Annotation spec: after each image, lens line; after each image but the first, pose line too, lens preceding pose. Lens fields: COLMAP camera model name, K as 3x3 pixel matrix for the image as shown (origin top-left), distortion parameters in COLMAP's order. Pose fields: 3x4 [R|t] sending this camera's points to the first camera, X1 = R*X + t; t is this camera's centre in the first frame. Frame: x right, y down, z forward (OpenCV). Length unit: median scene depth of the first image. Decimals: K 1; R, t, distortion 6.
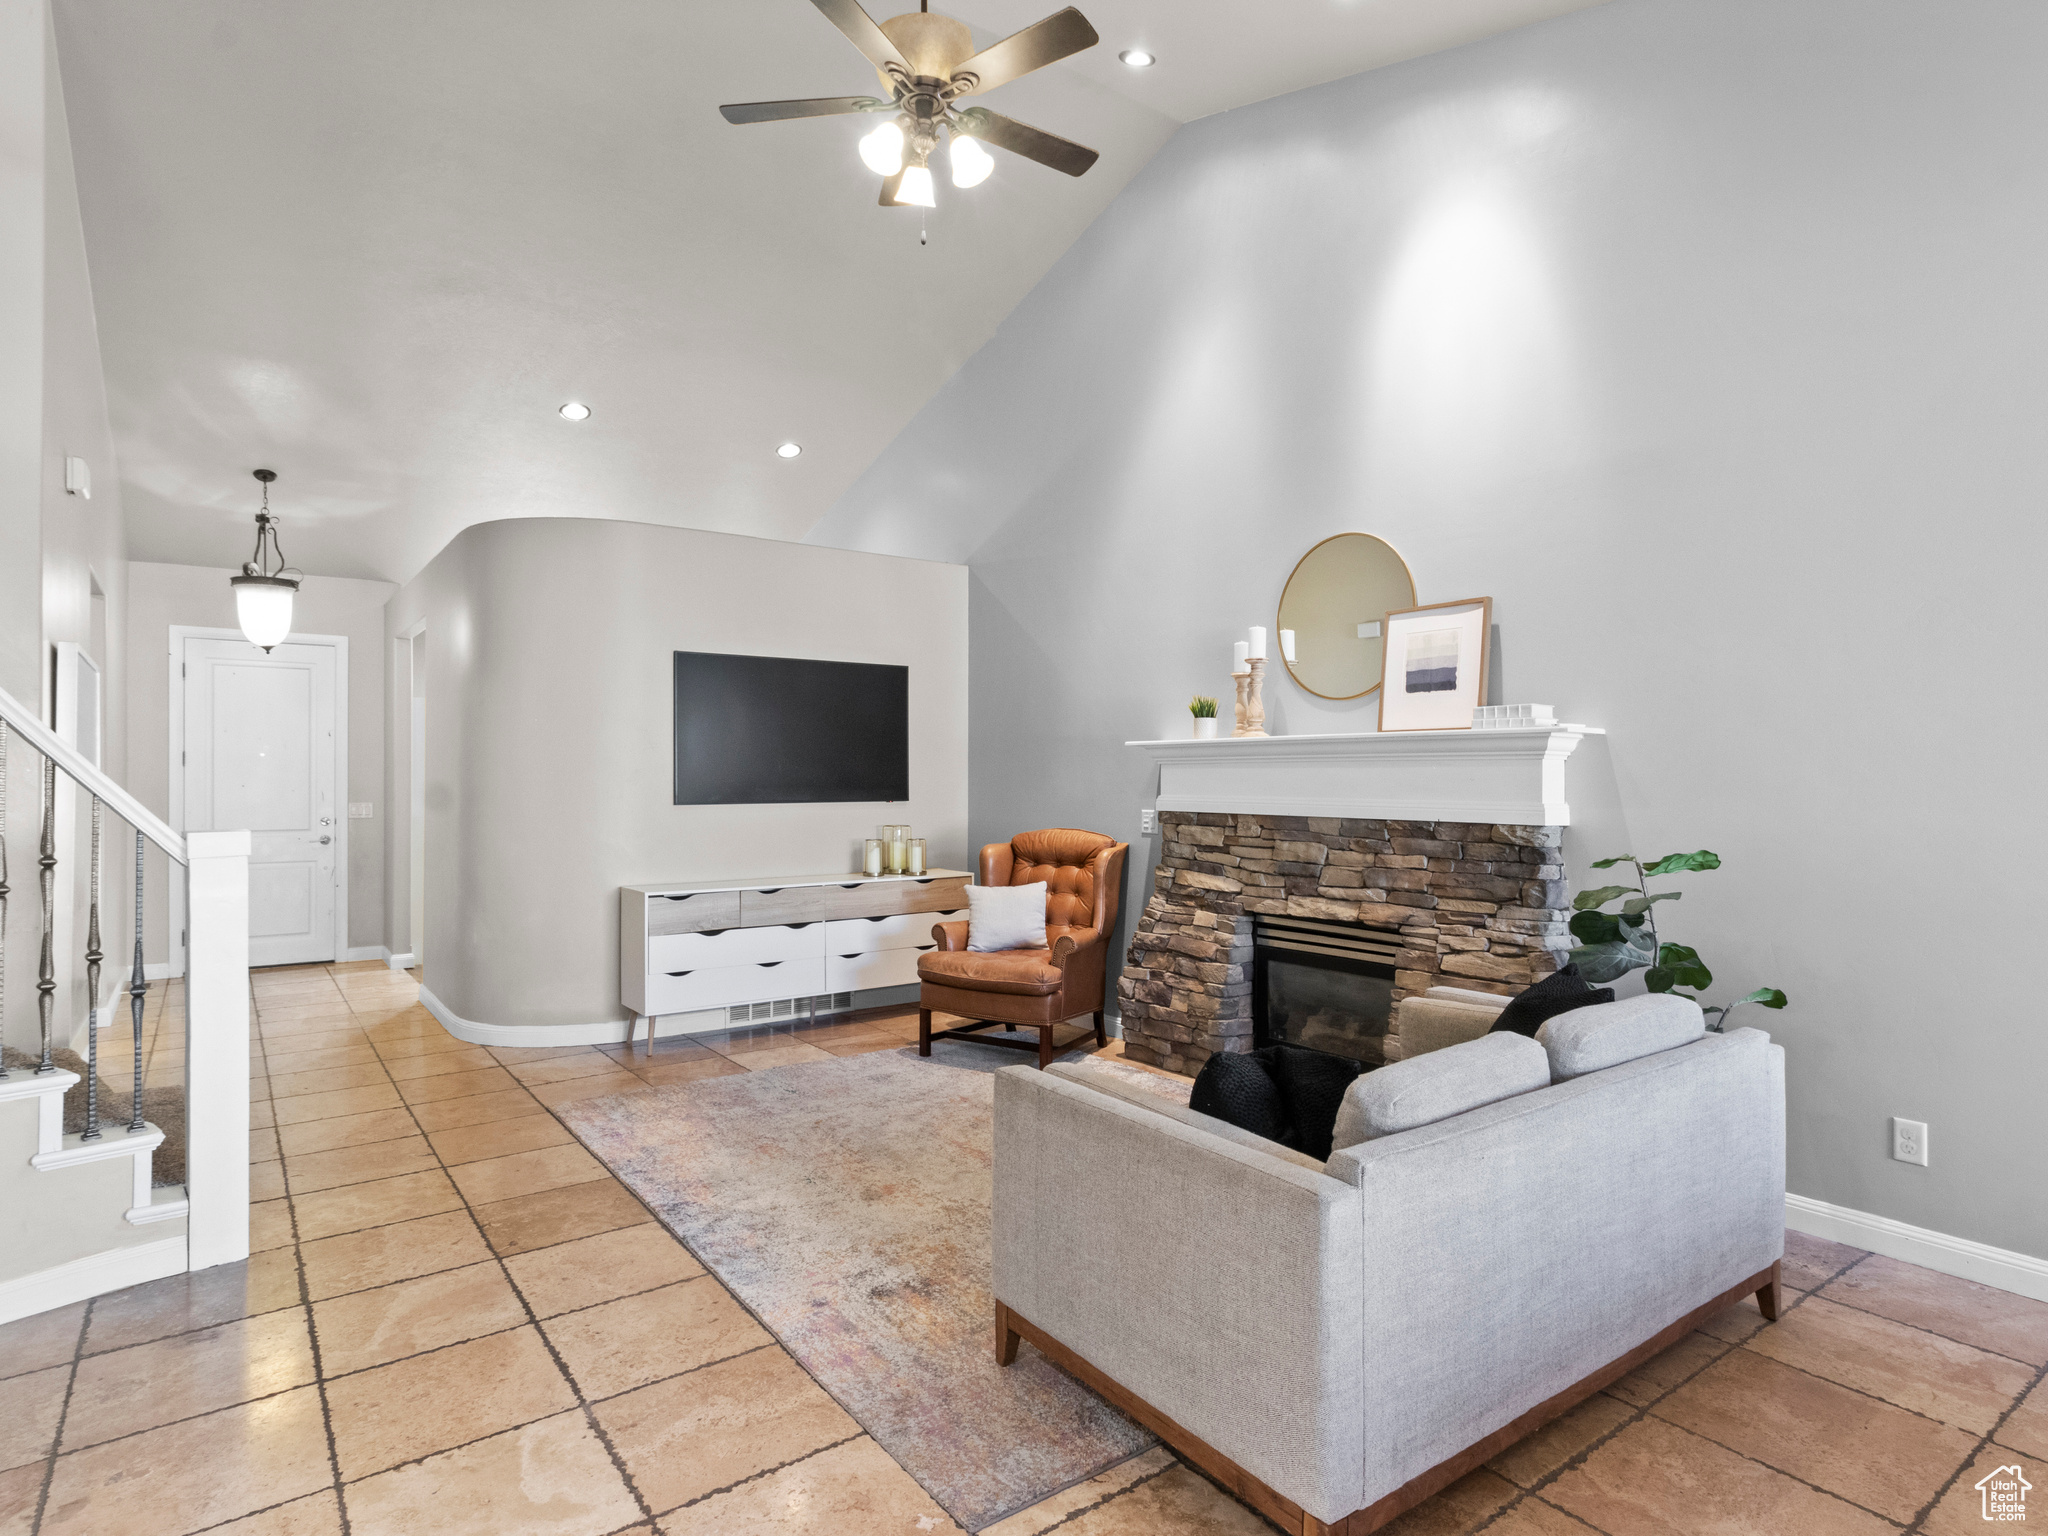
lens RADIAL K [[1102.2, 0, 1006.6], [0, 1102.2, 780.6], [0, 0, 1]] dist [0.001487, 0.000878]
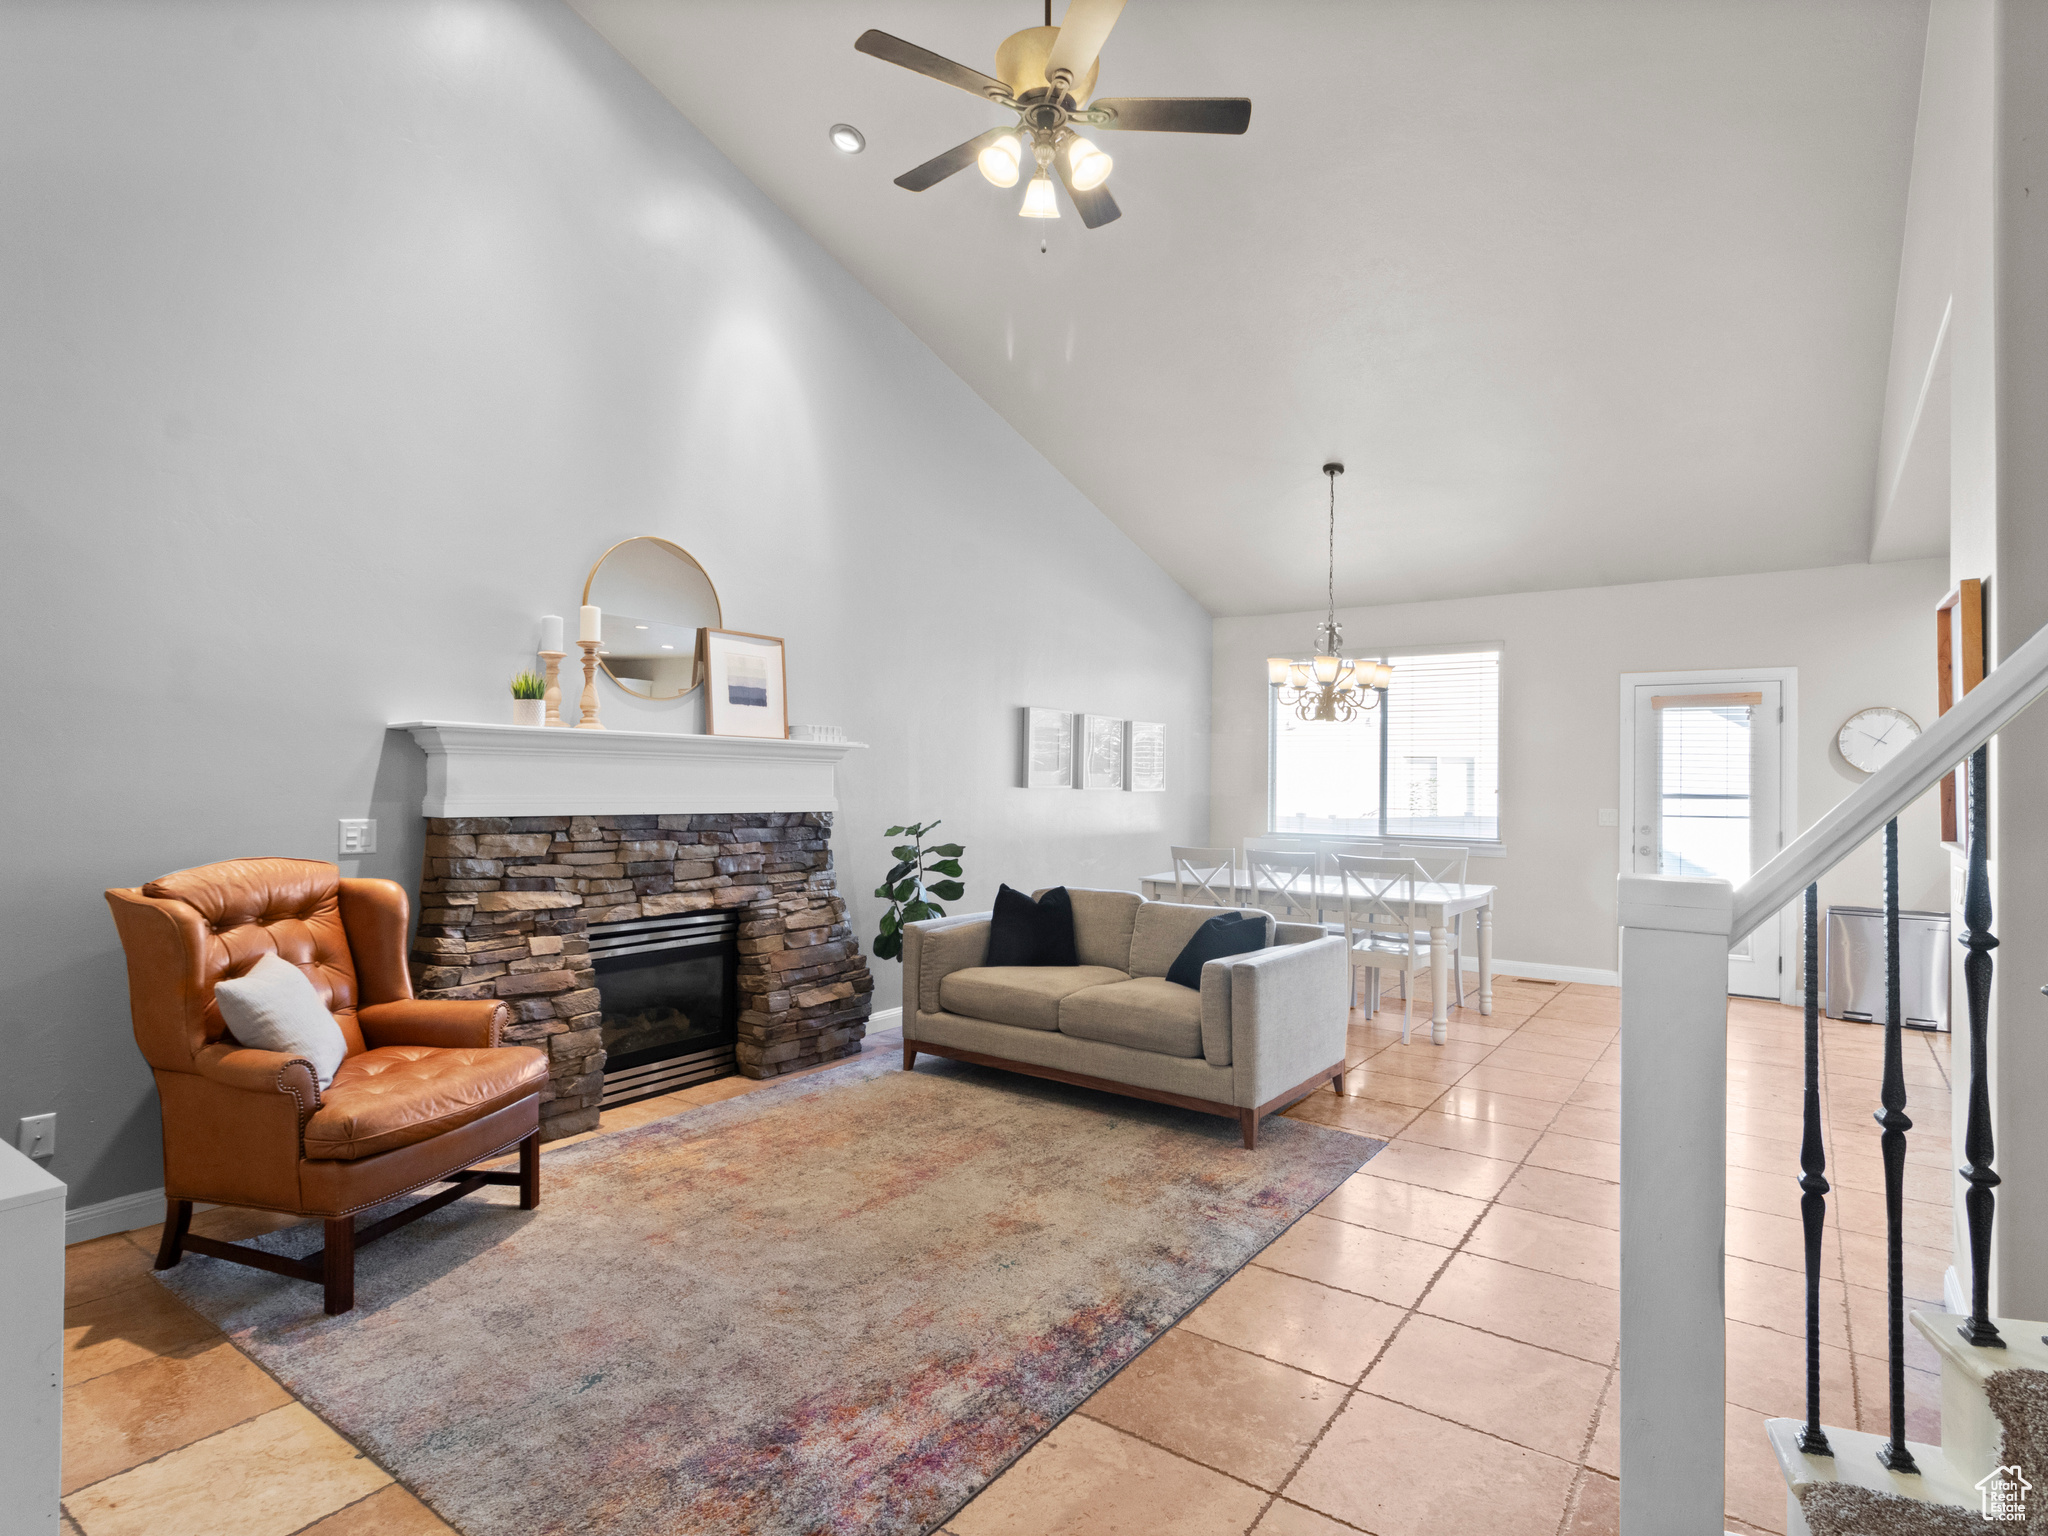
lens RADIAL K [[1102.2, 0, 1006.6], [0, 1102.2, 780.6], [0, 0, 1]] dist [0.001487, 0.000878]
pose [[-0.322301, -0.001944, 0.946635, -0.753070], [-0.010991, 0.999938, -0.001689, 0.000033], [-0.946573, -0.010949, -0.322303, 0.997180]]
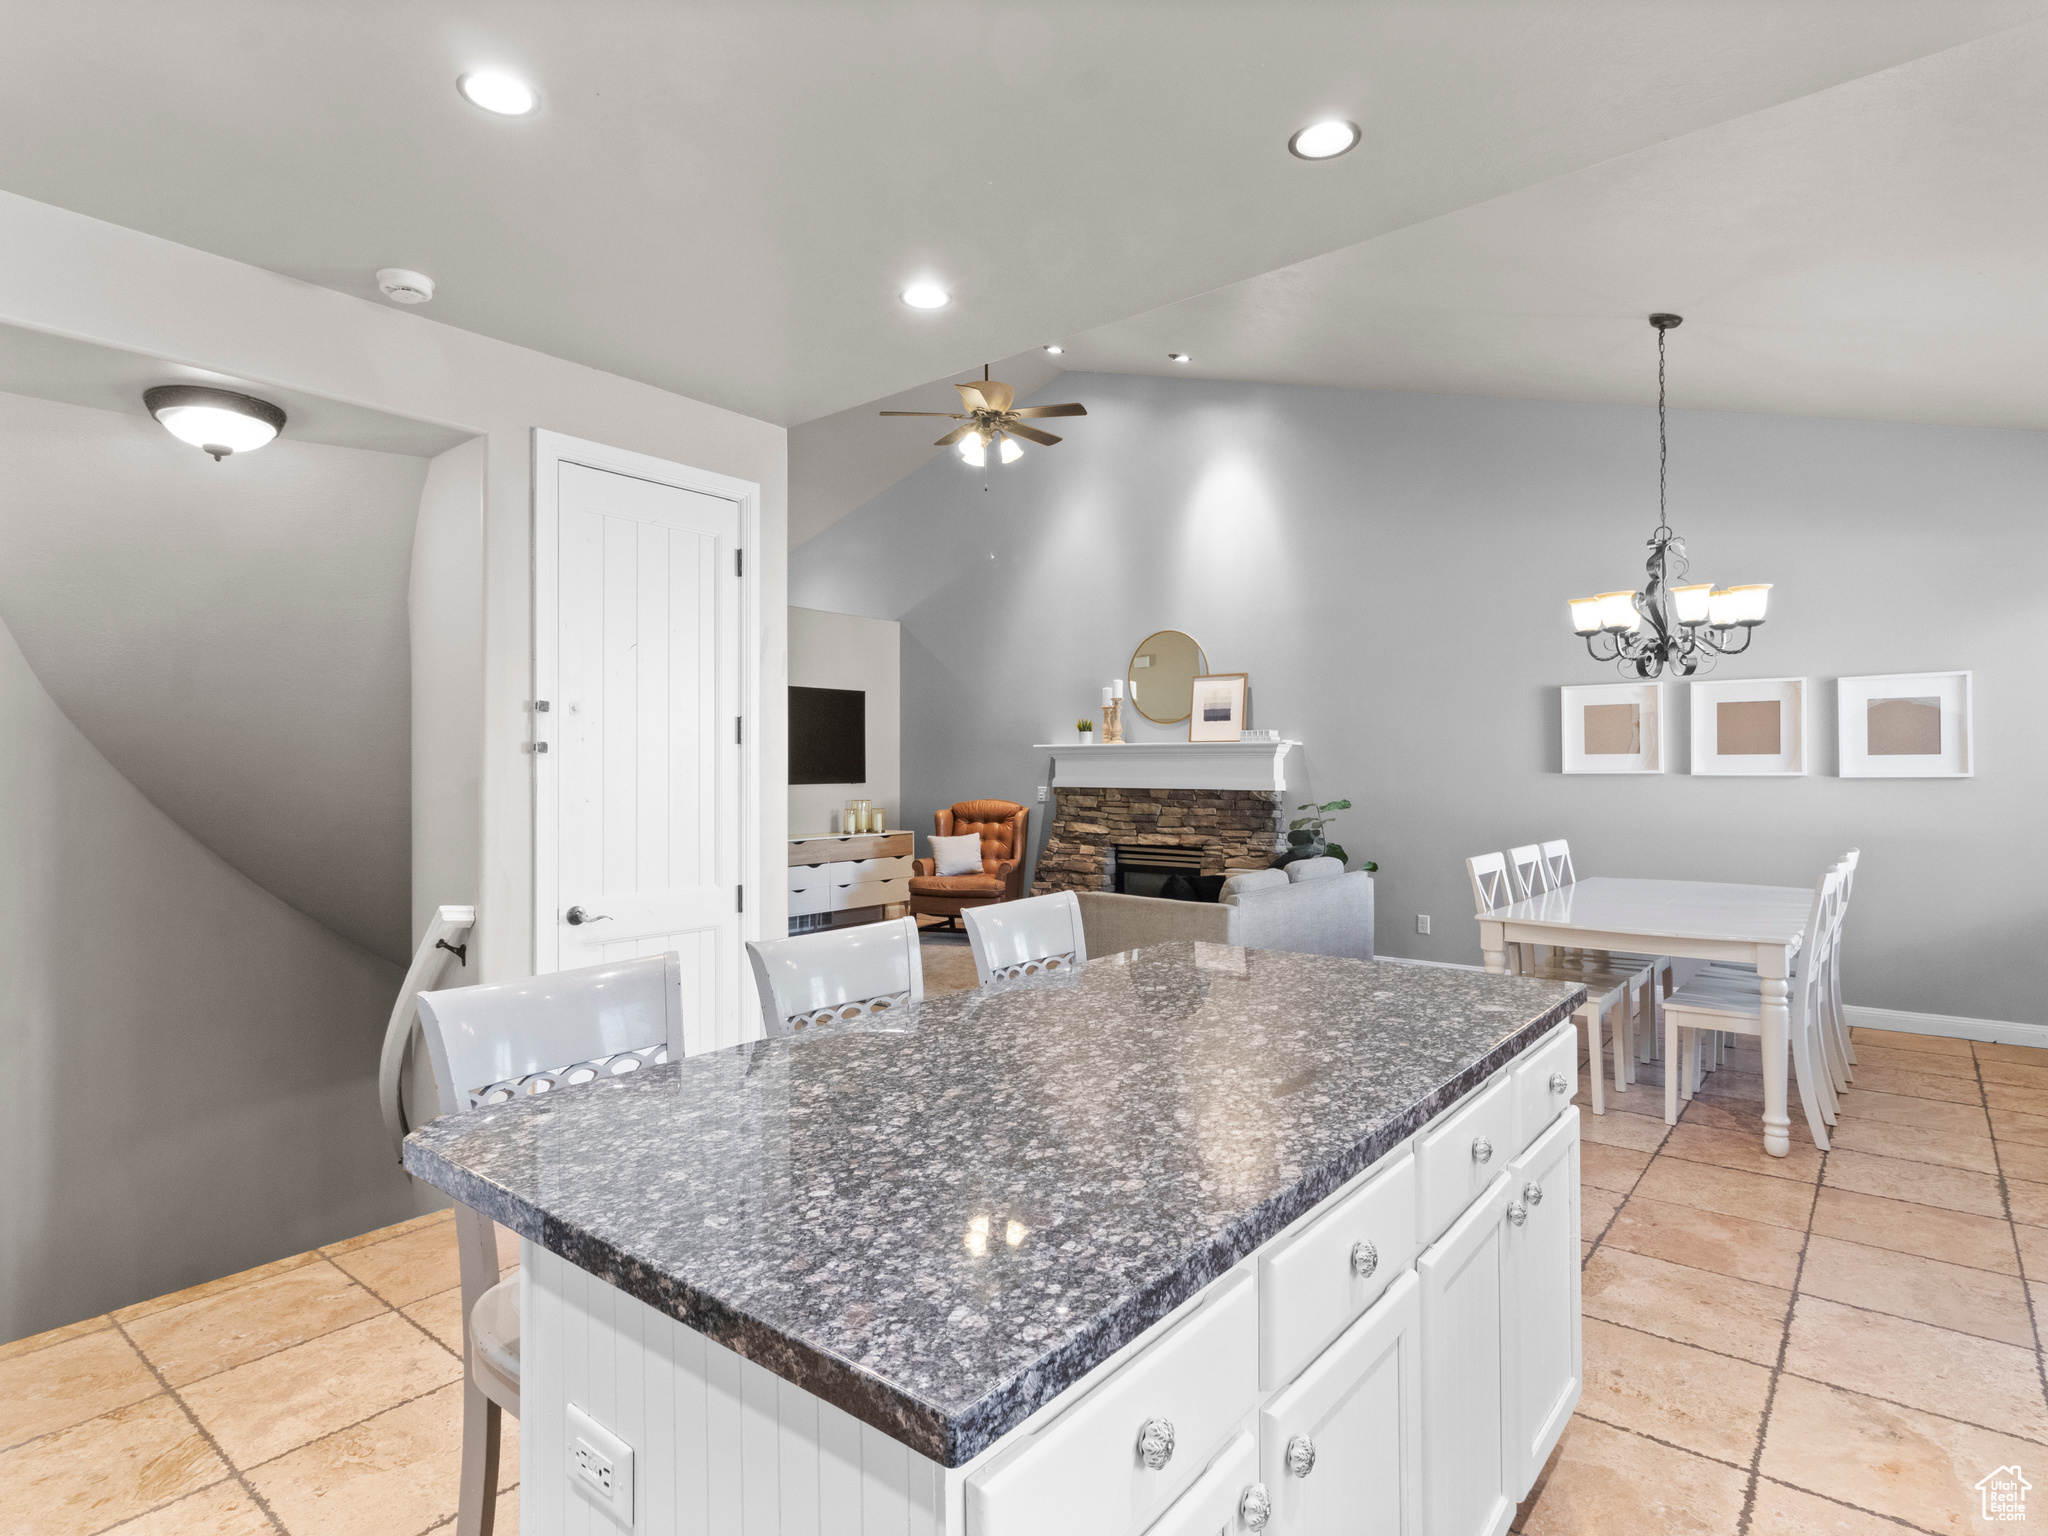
lens RADIAL K [[1102.2, 0, 1006.6], [0, 1102.2, 780.6], [0, 0, 1]] dist [0.001487, 0.000878]
pose [[0.967385, -0.006023, 0.253240, -0.392187], [0.003179, 0.999927, 0.011638, -0.001811], [-0.253292, -0.010453, 0.967334, -0.650345]]
